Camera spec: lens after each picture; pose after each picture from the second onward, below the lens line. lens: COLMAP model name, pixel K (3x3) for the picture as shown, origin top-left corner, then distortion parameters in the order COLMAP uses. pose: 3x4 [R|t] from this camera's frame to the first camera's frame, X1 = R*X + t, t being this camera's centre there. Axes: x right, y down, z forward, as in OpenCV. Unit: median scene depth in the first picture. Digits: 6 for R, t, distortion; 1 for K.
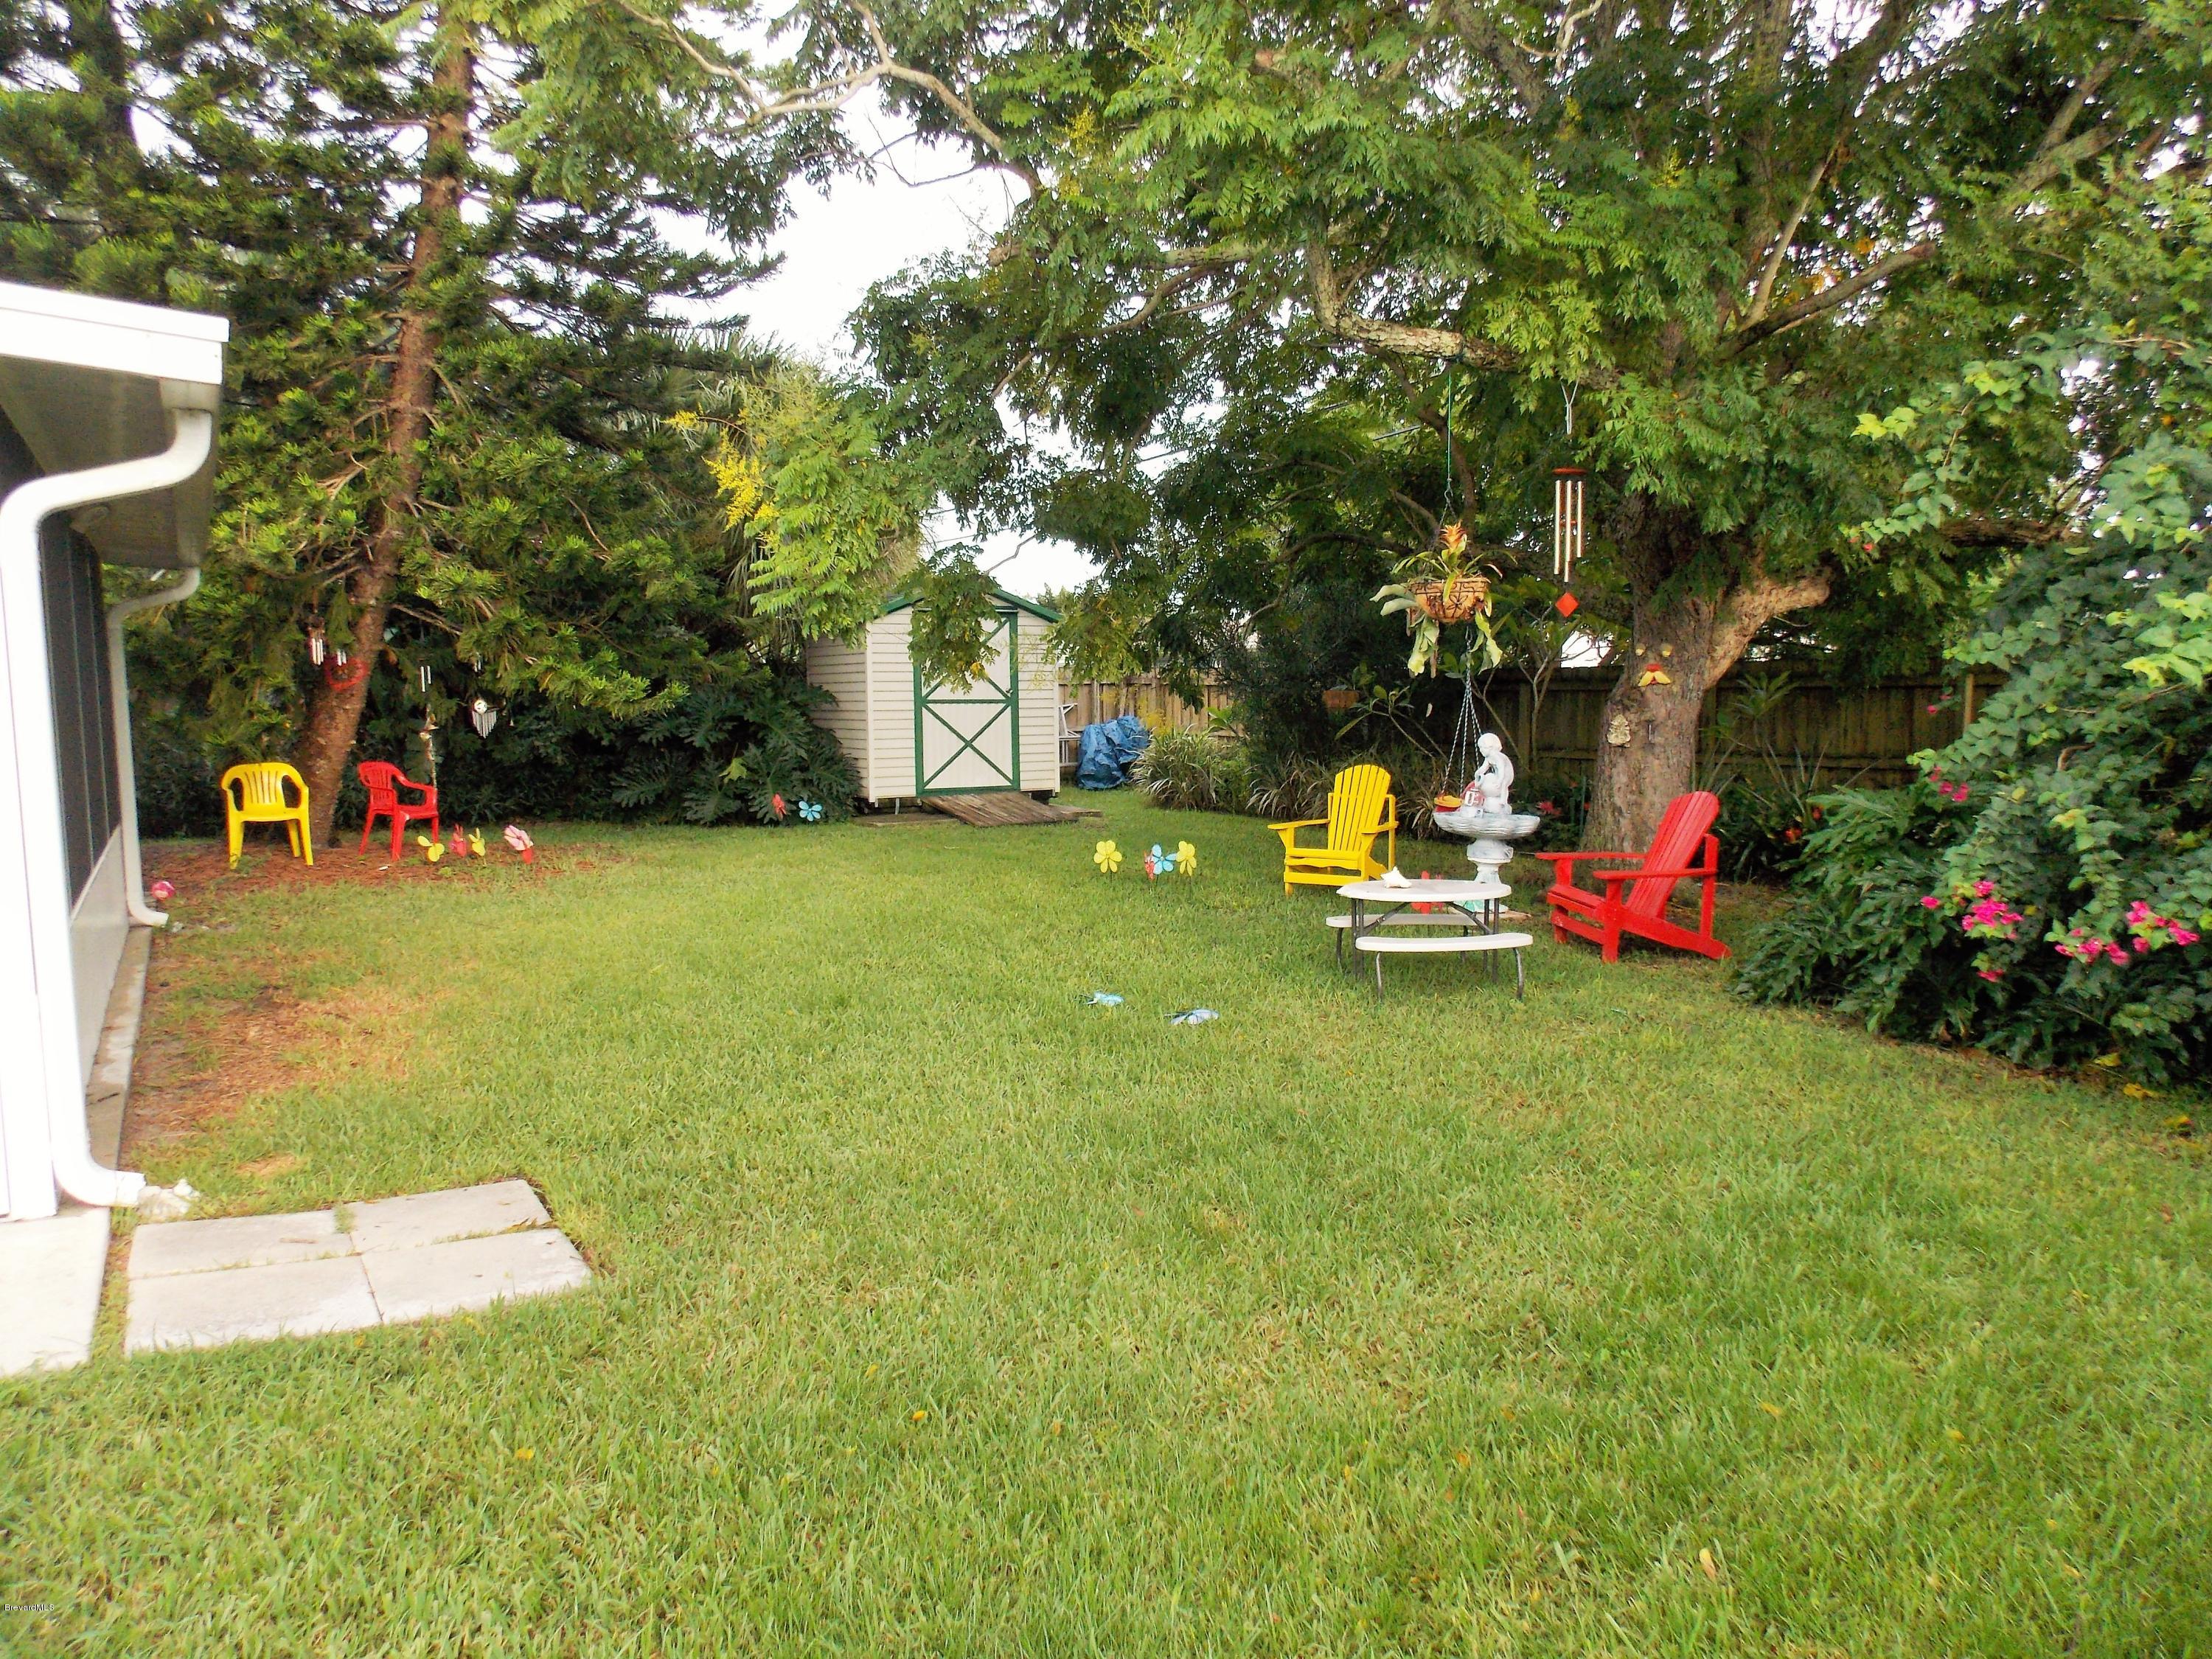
lens RADIAL K [[1459.6, 0, 1105.2], [0, 1459.6, 827.0], [0, 0, 1]] dist [0.002743, 0.000243]
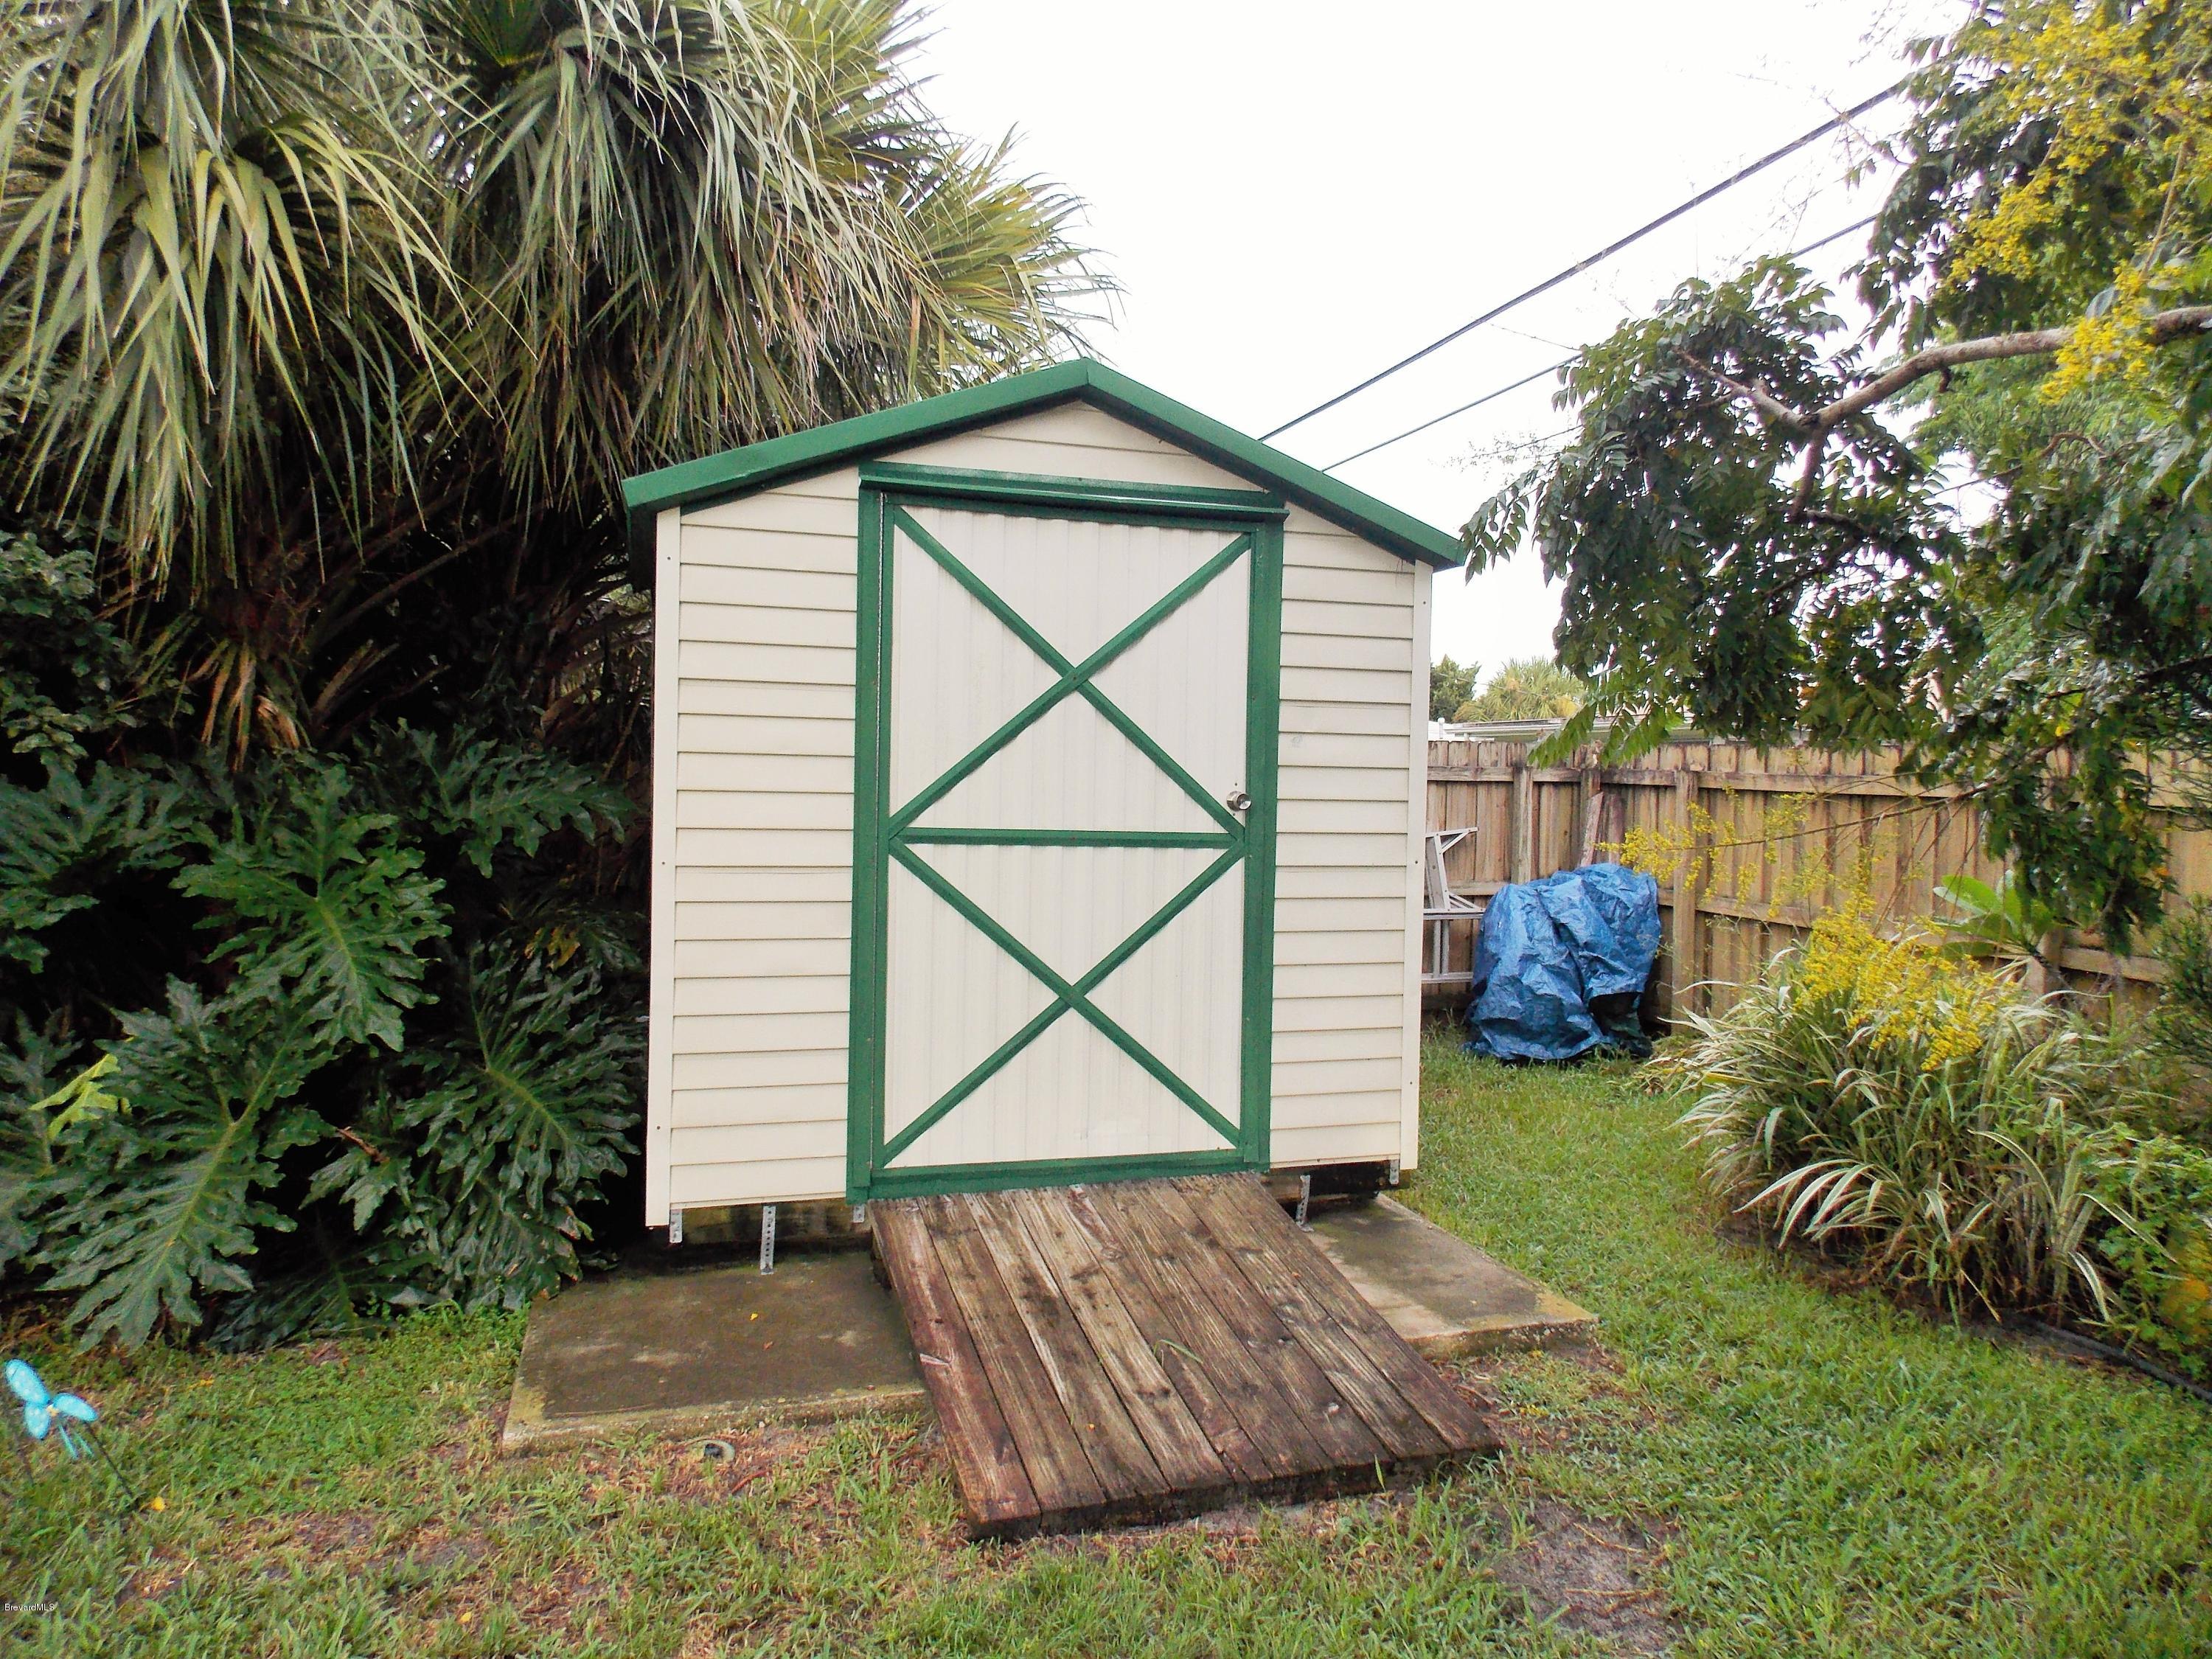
lens RADIAL K [[1459.6, 0, 1108.6], [0, 1459.6, 825.6], [0, 0, 1]] dist [0.002743, 0.000243]
pose [[0.968145, 0.038359, -0.247436, -0.022170], [-0.053101, 0.997172, -0.053179, -0.072793], [0.244696, 0.064624, 0.967444, 0.726876]]
